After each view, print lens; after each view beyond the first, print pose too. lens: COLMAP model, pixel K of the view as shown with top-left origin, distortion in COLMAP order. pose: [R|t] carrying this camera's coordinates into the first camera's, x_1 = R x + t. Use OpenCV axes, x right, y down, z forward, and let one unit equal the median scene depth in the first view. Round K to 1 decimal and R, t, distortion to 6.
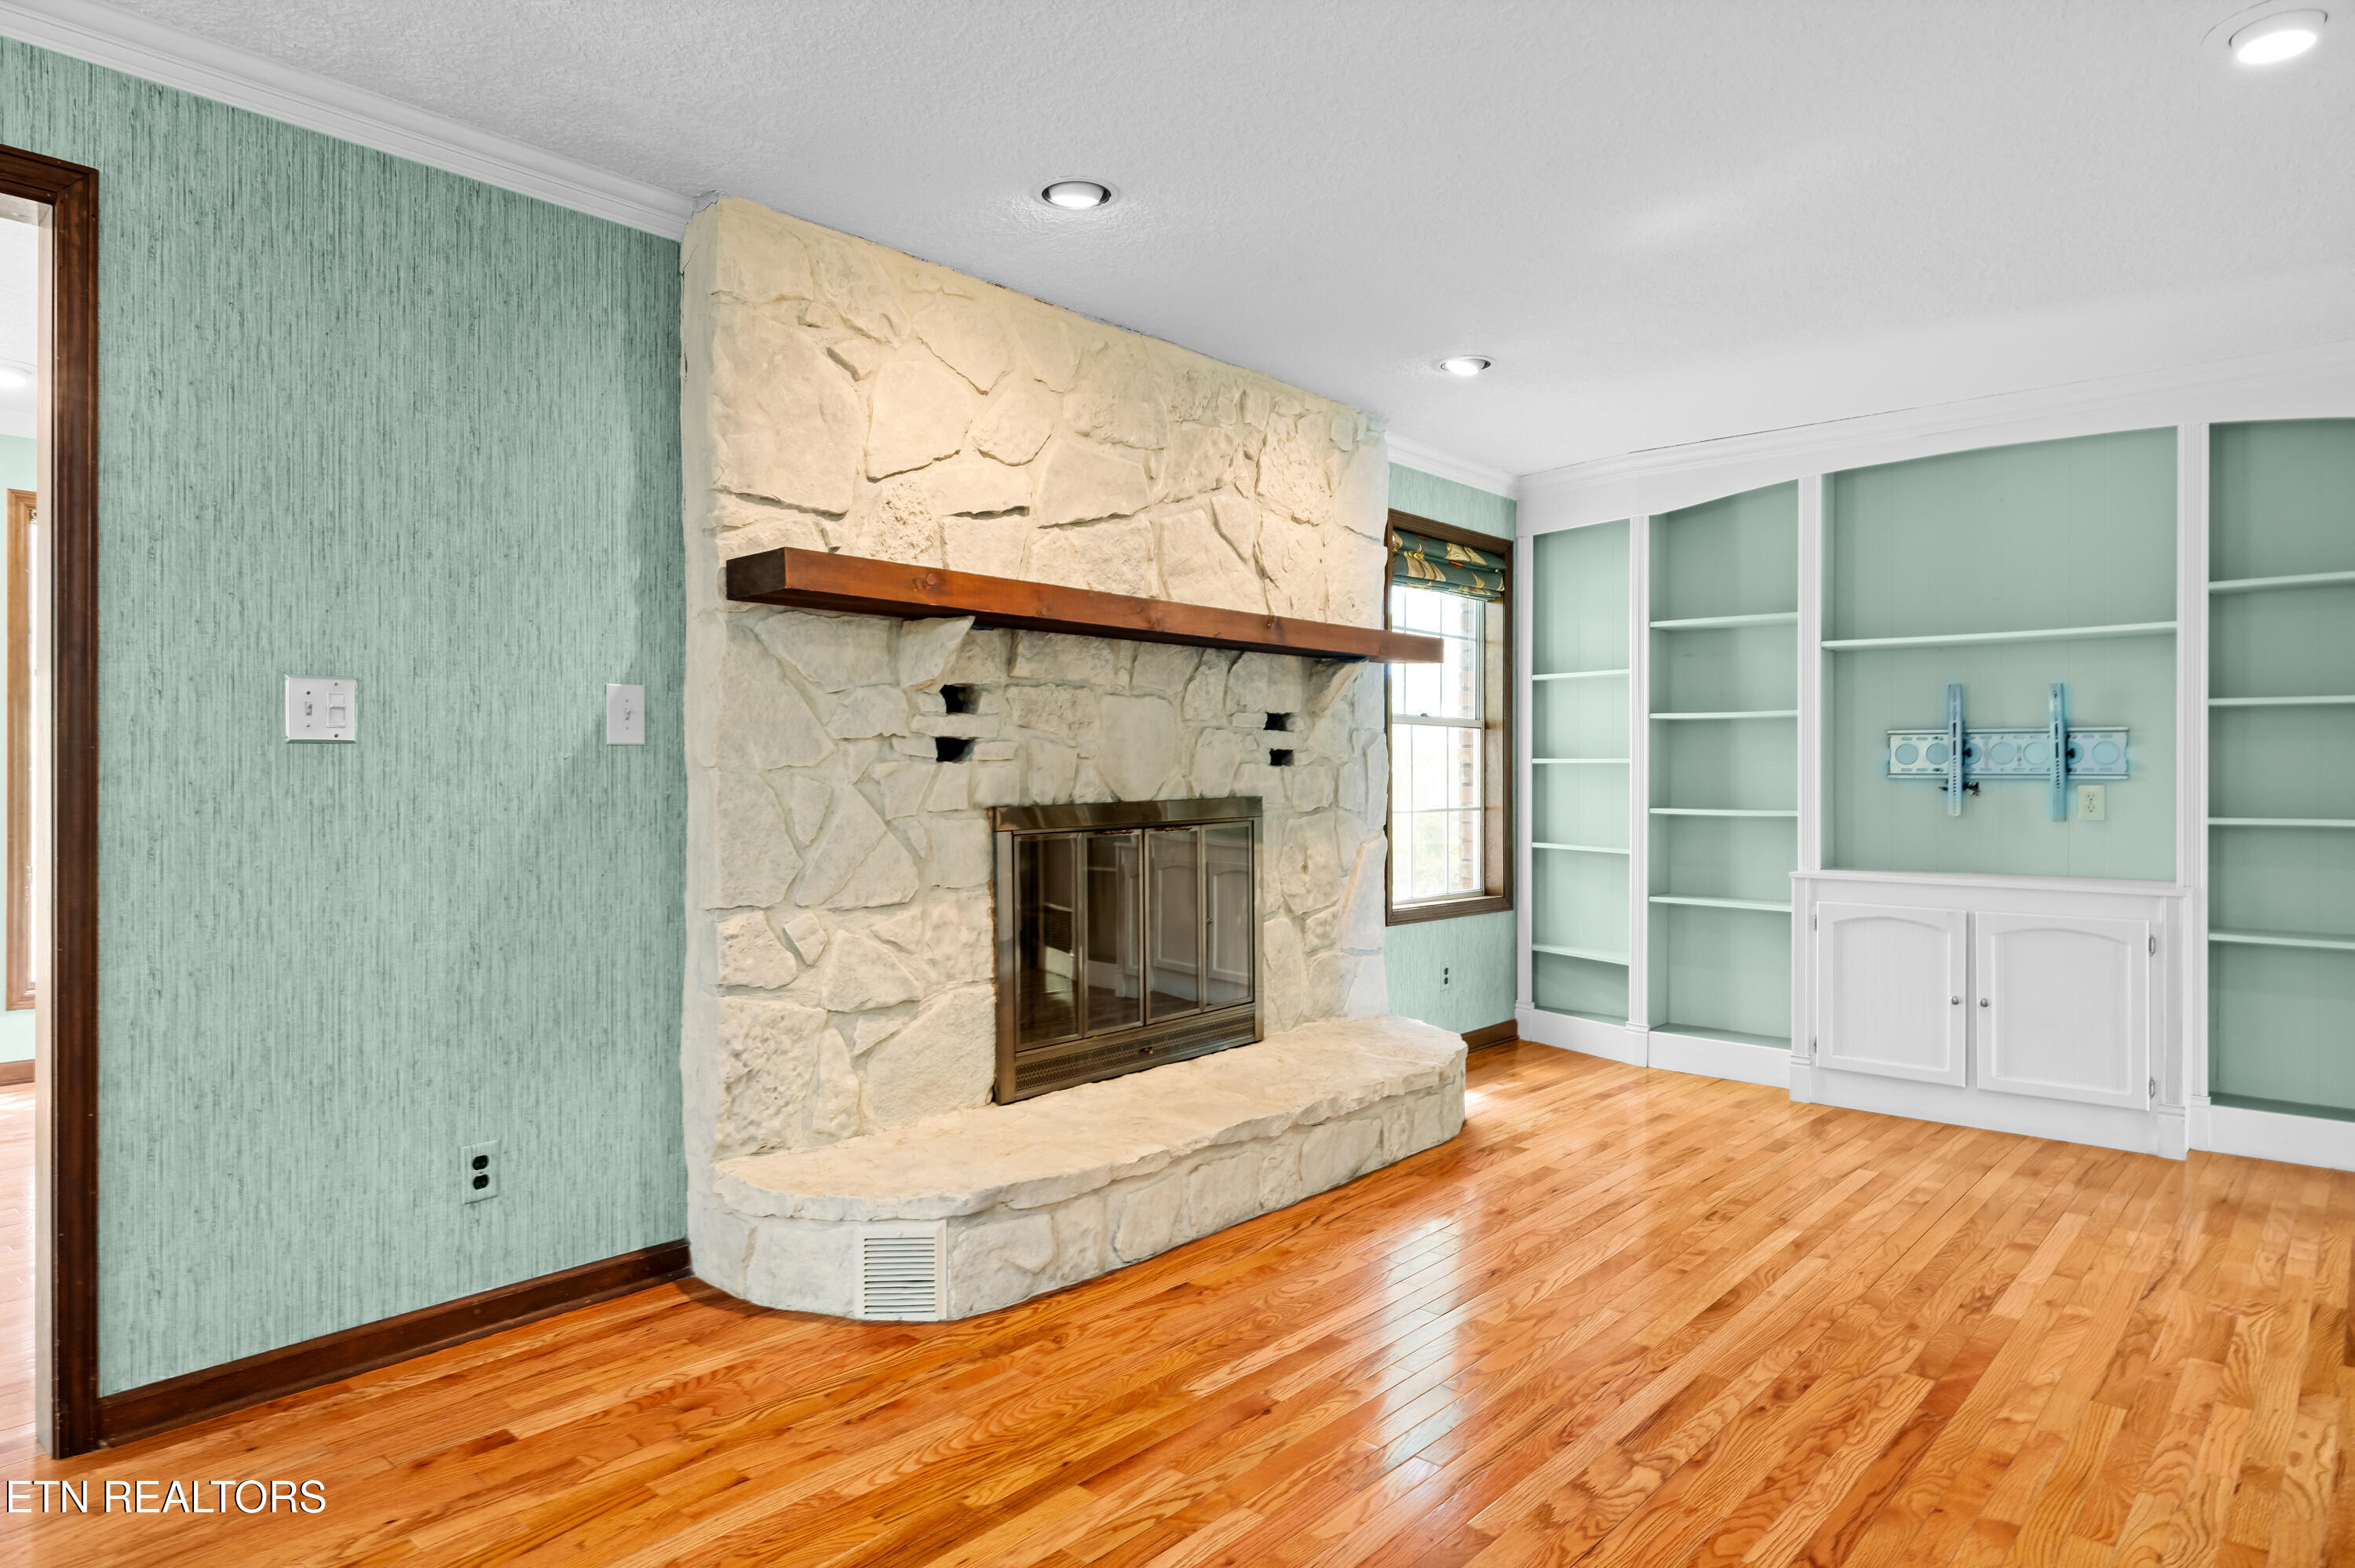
lens RADIAL K [[1379.9, 0, 1154.4], [0, 1379.9, 777.4], [0, 0, 1]] dist [0.001159, -0.000249]
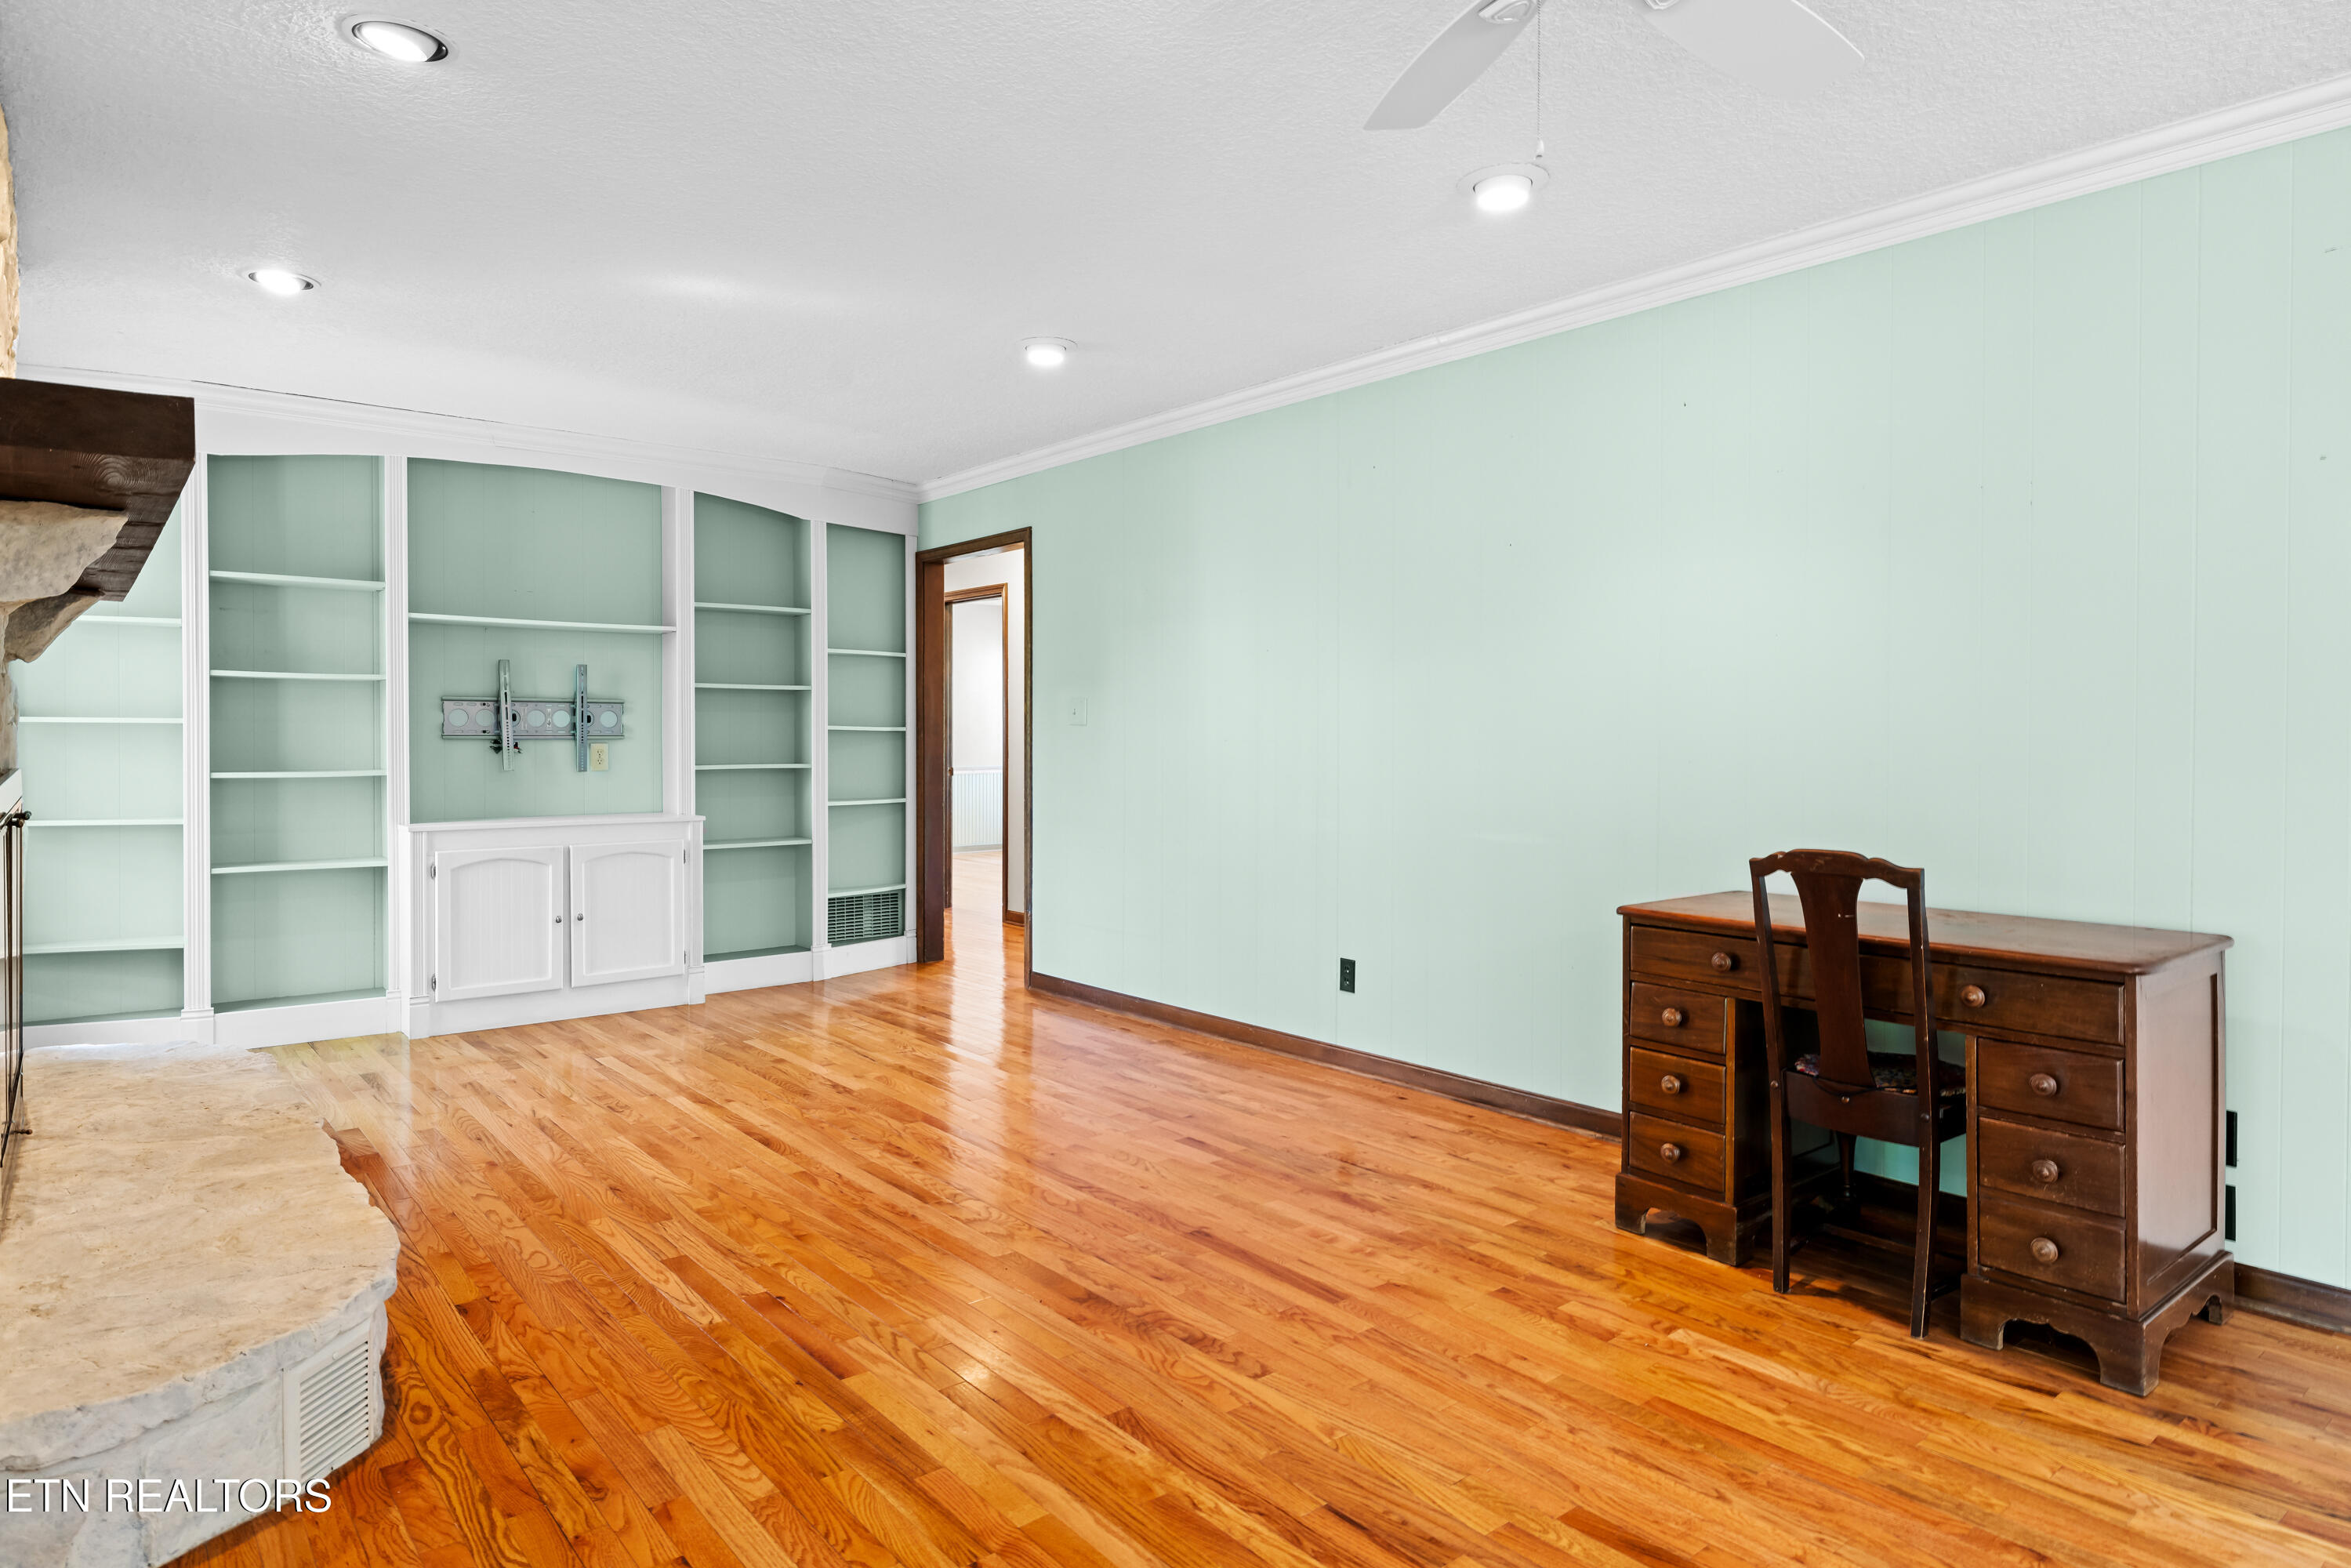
lens RADIAL K [[1356.9, 0, 1167.8], [0, 1356.9, 762.7], [0, 0, 1]] dist [0.000664, -0.000060]
pose [[0.147910, -0.021597, 0.988765, -0.687691], [0.001174, 0.999765, 0.021662, -0.004833], [-0.989000, -0.002044, 0.147900, 0.366074]]
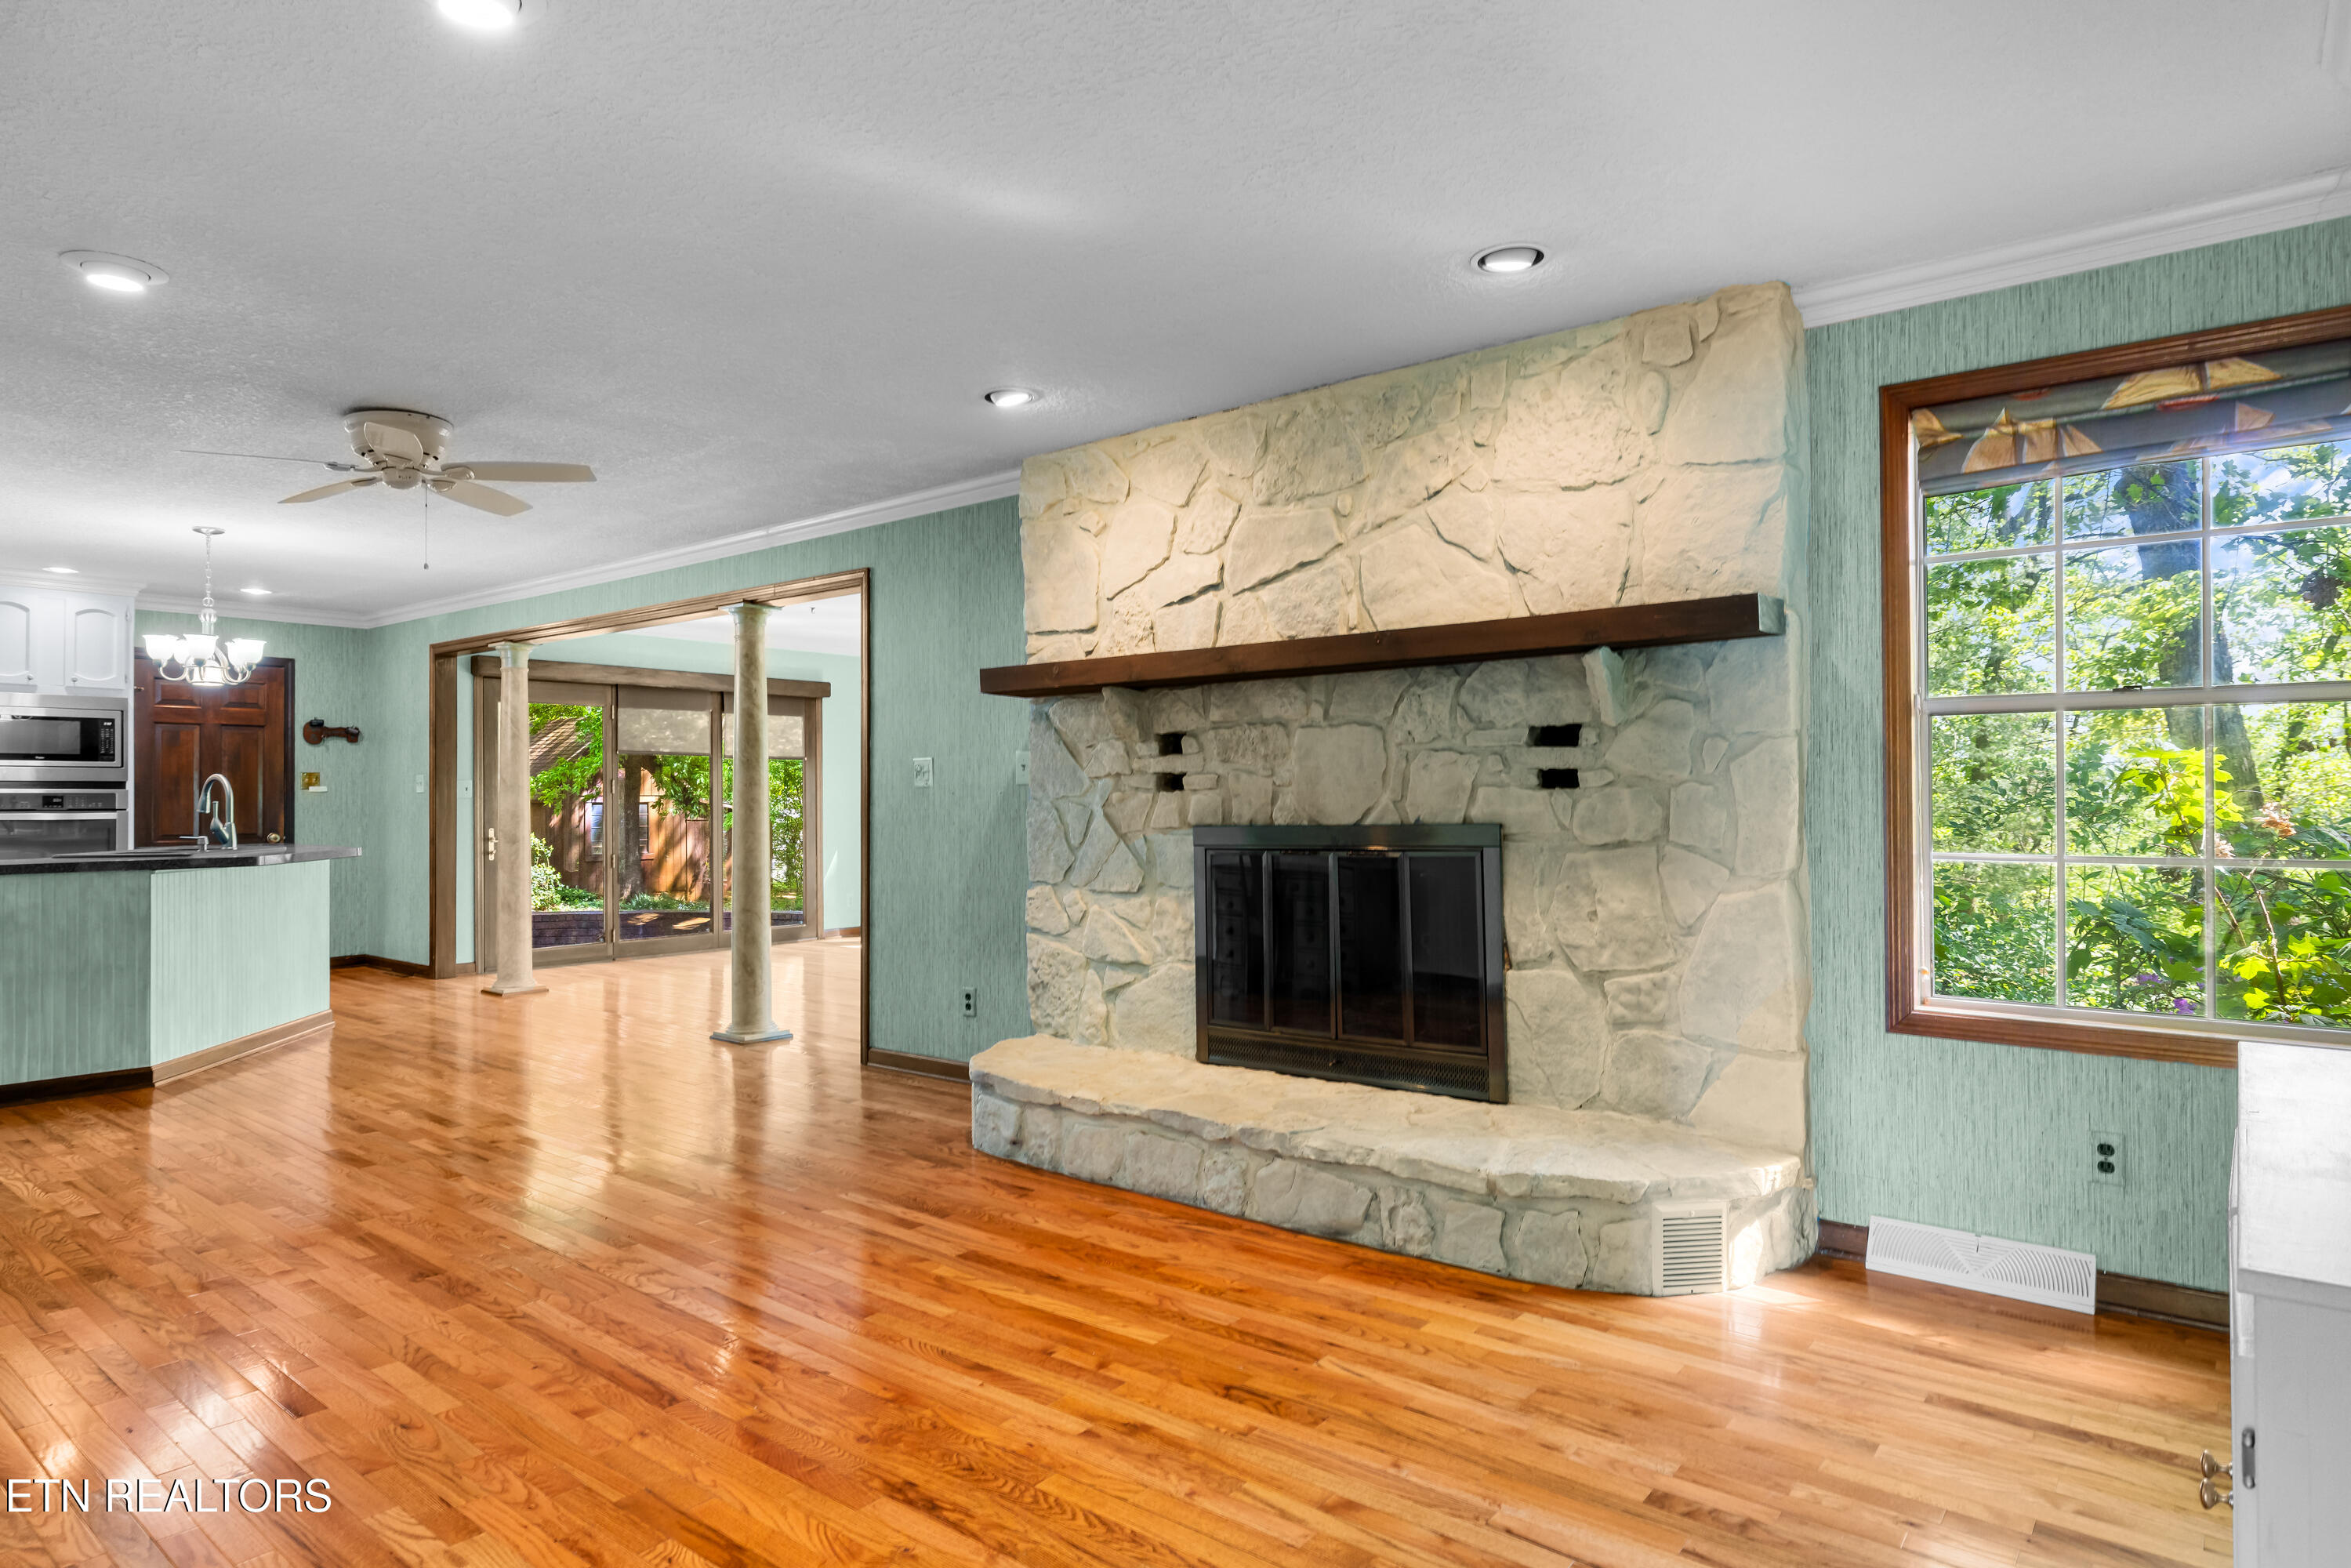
lens RADIAL K [[1329.9, 0, 1175.5], [0, 1329.9, 784.0], [0, 0, 1]] dist [-0.000593, -0.001054]
pose [[0.061320, -0.010980, -0.998058, 1.148066], [0.004155, 0.999934, -0.010745, -0.004435], [0.998110, -0.003488, 0.061361, 0.938835]]
